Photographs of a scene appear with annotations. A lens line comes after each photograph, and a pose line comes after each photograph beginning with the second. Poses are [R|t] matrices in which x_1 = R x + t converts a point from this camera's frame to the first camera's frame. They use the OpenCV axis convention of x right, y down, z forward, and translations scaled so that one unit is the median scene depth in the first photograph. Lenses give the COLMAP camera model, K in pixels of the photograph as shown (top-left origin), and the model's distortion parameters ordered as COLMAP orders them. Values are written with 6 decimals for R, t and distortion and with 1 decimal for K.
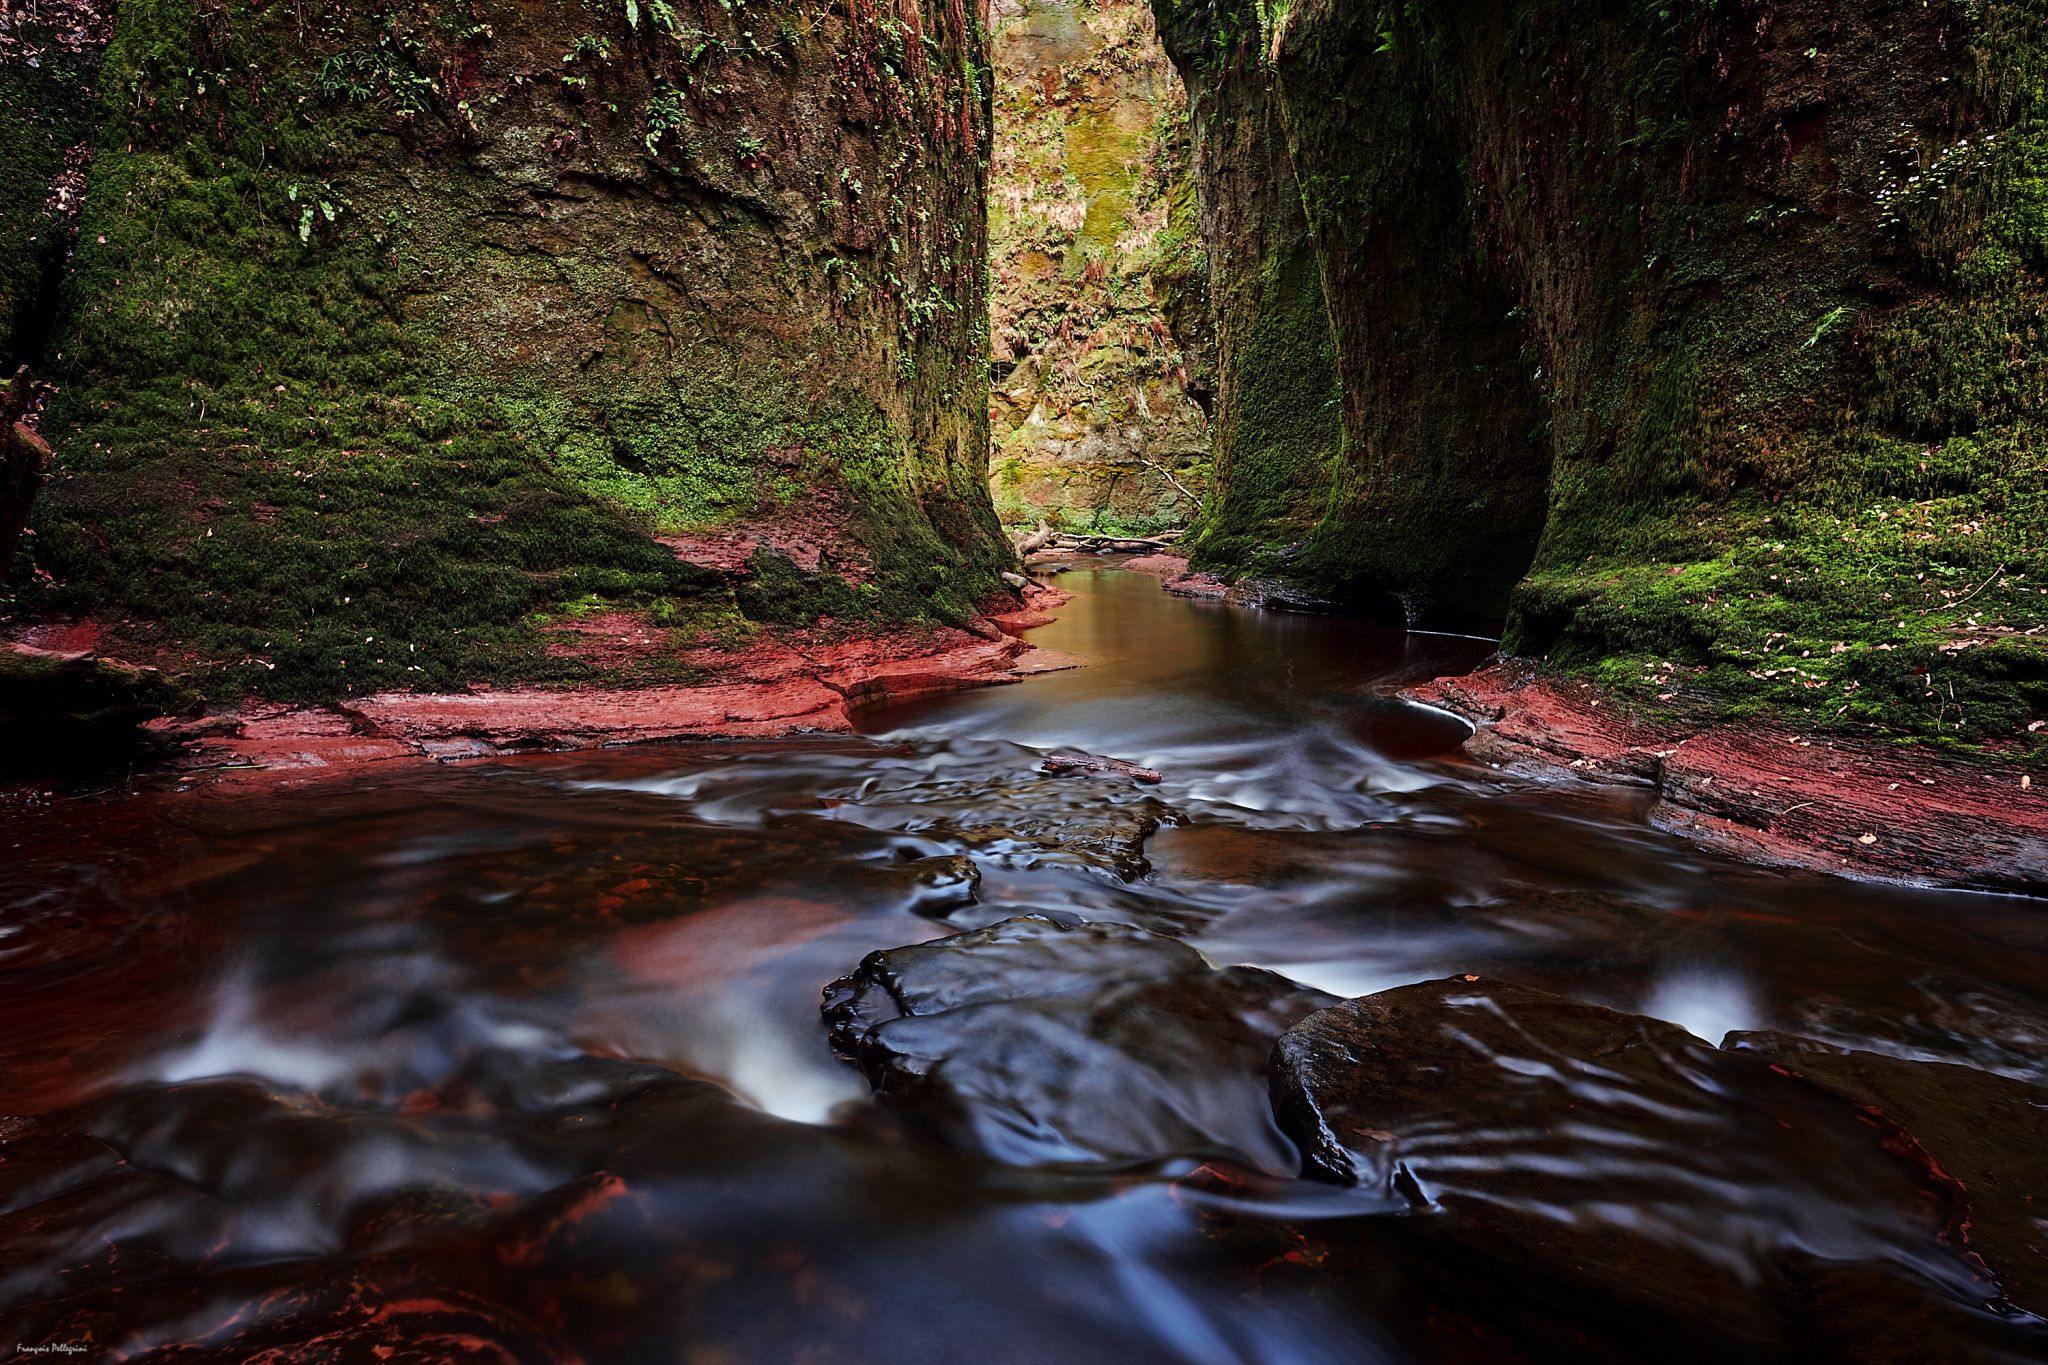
lens RADIAL K [[1403.8, 0, 1023.9], [0, 1403.8, 693.1], [0, 0, 1]] dist [-0.001873, 0.009582]
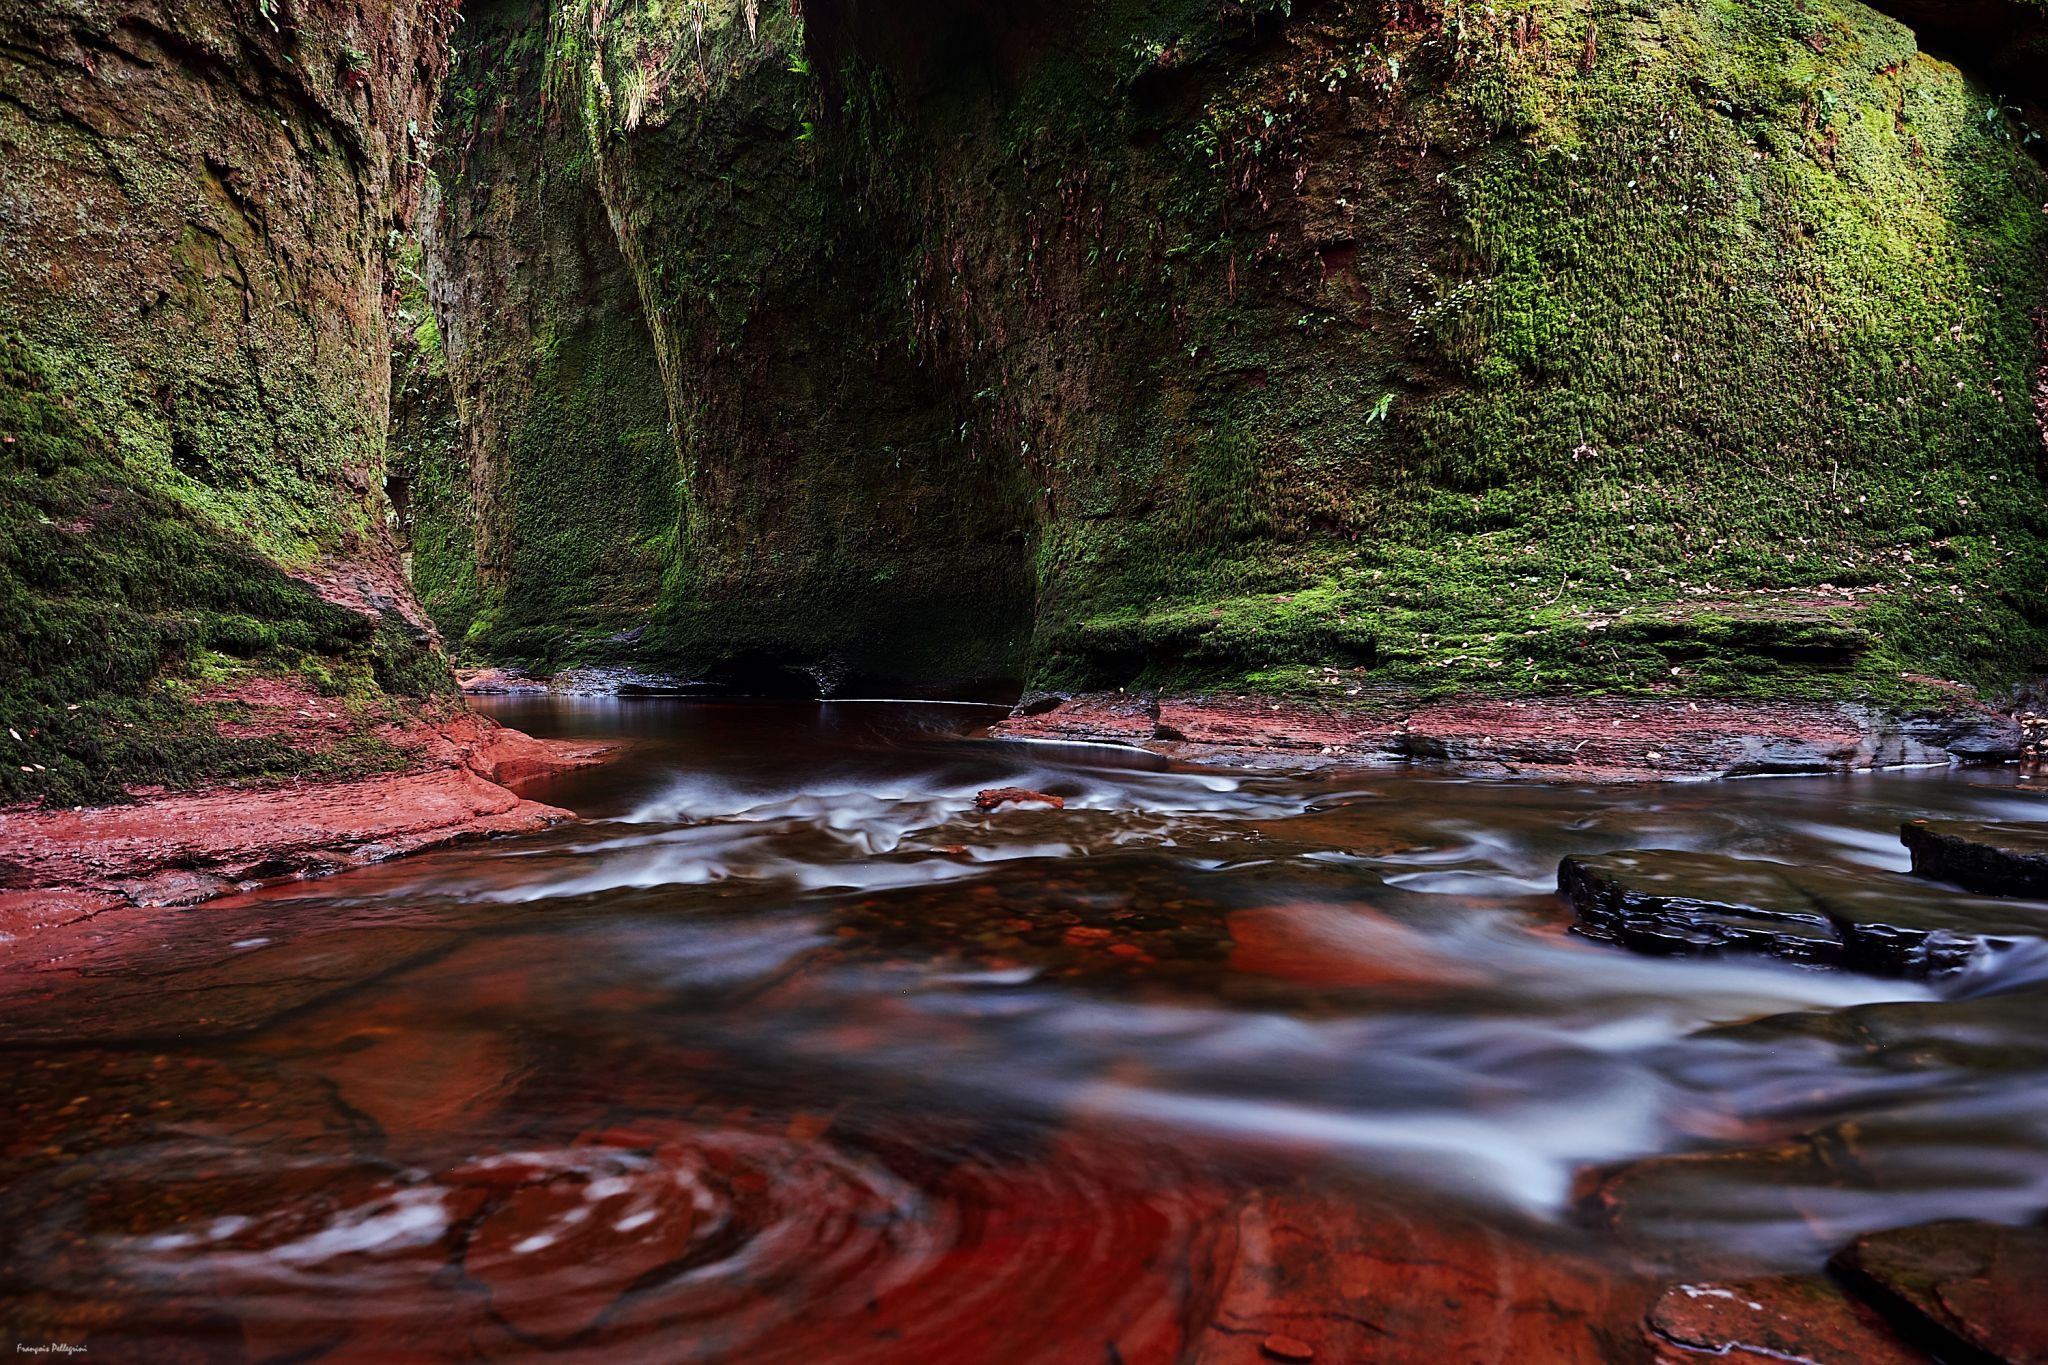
lens RADIAL K [[1369.6, 0, 1025.5], [0, 1369.6, 690.6], [0, 0, 1]] dist [-0.004798, 0.009866]
pose [[0.722585, -0.049110, 0.689536, -0.505193], [0.115397, 0.992046, -0.050272, 0.025104], [-0.681583, 0.115896, 0.722505, 0.298506]]
